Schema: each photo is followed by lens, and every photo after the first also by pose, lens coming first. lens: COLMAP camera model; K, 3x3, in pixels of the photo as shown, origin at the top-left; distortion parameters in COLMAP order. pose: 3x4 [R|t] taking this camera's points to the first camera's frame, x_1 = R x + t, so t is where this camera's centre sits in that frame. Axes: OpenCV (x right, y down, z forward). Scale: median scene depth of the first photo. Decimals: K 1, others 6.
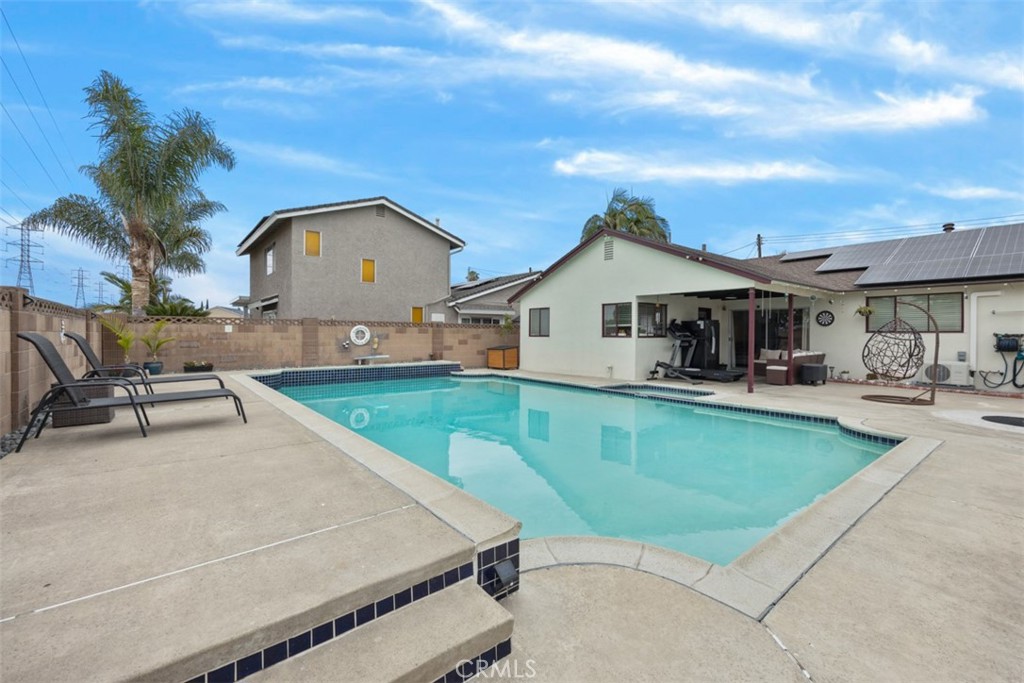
lens RADIAL K [[436.1, 0, 512.0], [0, 436.1, 341.5], [0, 0, 1]] dist [0.010872, -0.000392]
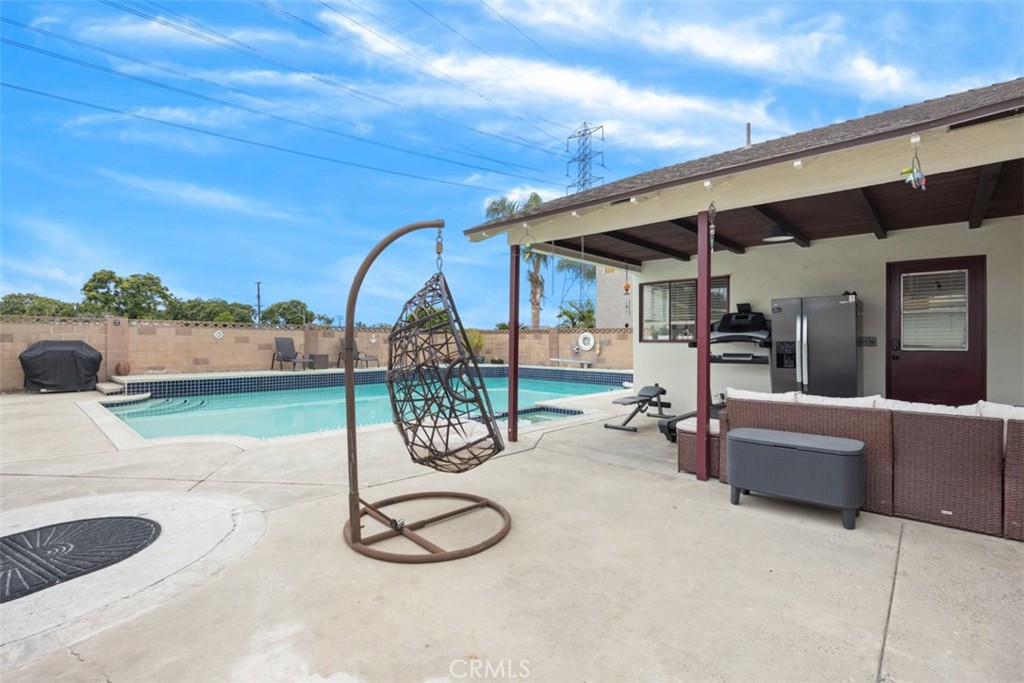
lens RADIAL K [[453.9, 0, 507.6], [0, 453.9, 344.7], [0, 0, 1]] dist [-0.003346, -0.000059]
pose [[0.145707, 0.002239, -0.989325, 0.917055], [-0.020892, 0.999781, -0.000814, -0.001332], [0.989107, 0.020788, 0.145722, 0.755227]]
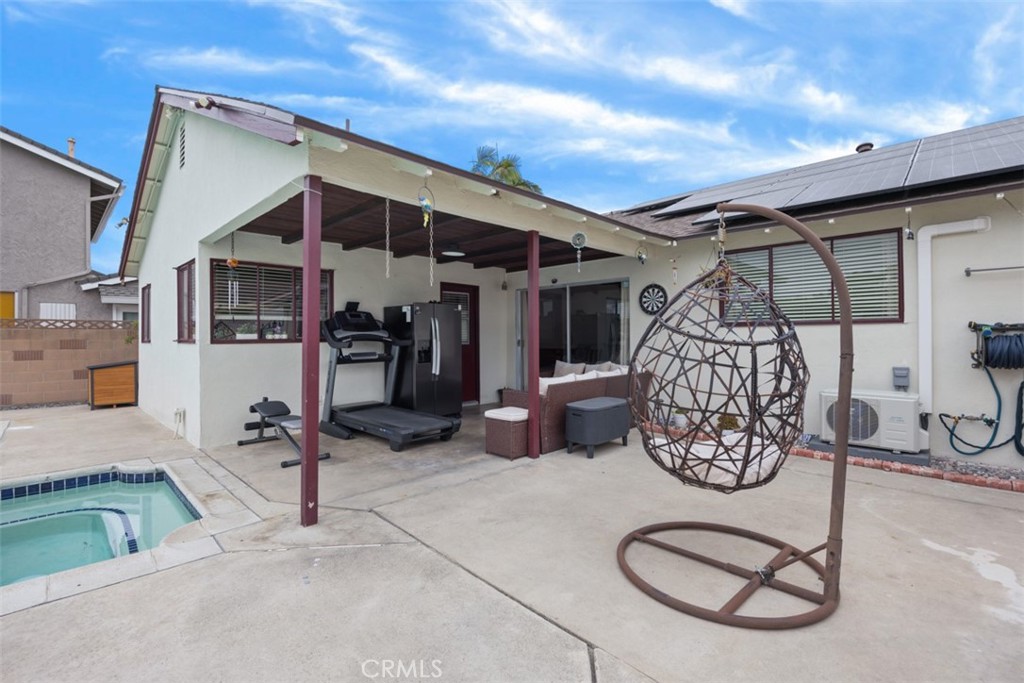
lens RADIAL K [[456.1, 0, 518.7], [0, 456.1, 339.8], [0, 0, 1]] dist [-0.001096, -0.000158]
pose [[0.991092, -0.012777, 0.132562, 0.537476], [0.014290, 0.999843, -0.010468, -0.004032], [-0.132408, 0.012269, 0.991119, 0.551723]]
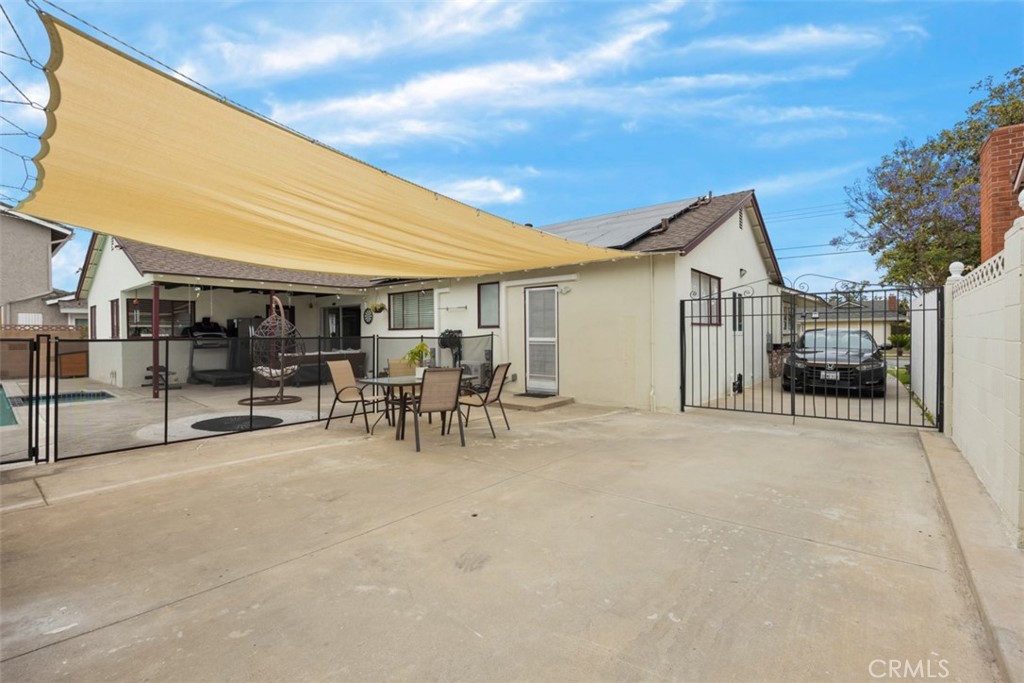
lens RADIAL K [[453.9, 0, 507.6], [0, 453.9, 344.7], [0, 0, 1]] dist [-0.003346, -0.000059]
pose [[0.980549, -0.017321, 0.195511, 0.891332], [0.016843, 0.999850, 0.004105, 0.013130], [-0.195553, -0.000732, 0.980693, -0.047852]]
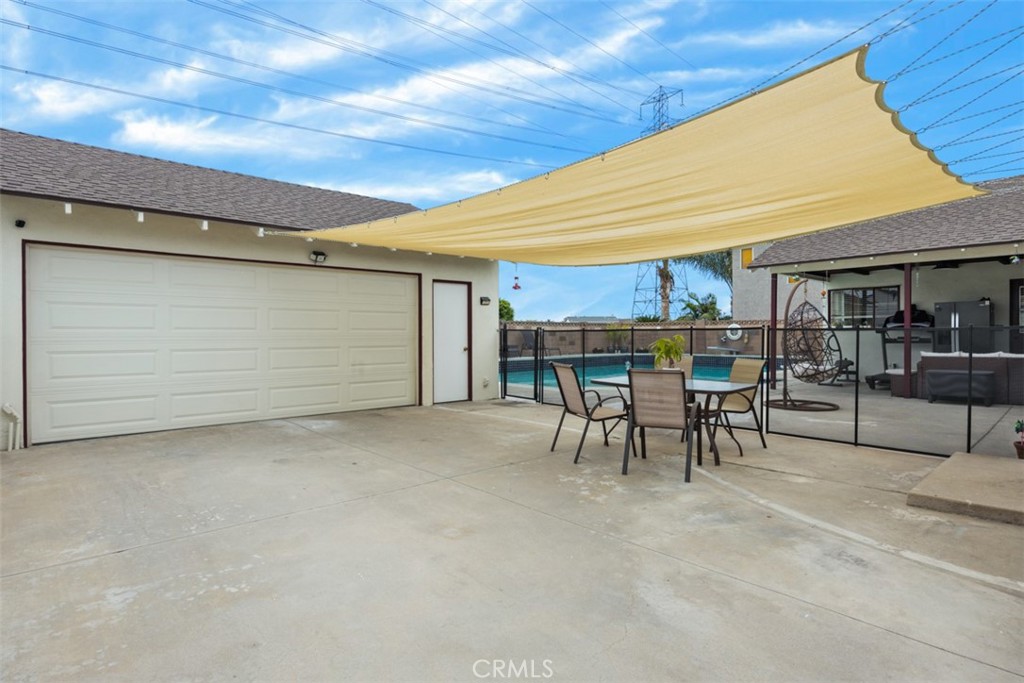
lens RADIAL K [[527.5, 0, 515.5], [0, 527.5, 341.0], [0, 0, 1]] dist [0.003076, -0.000278]
pose [[0.070784, 0.004911, -0.997480, 1.343632], [-0.012069, 0.999919, 0.004067, 0.015374], [0.997419, 0.011751, 0.070838, 0.313886]]
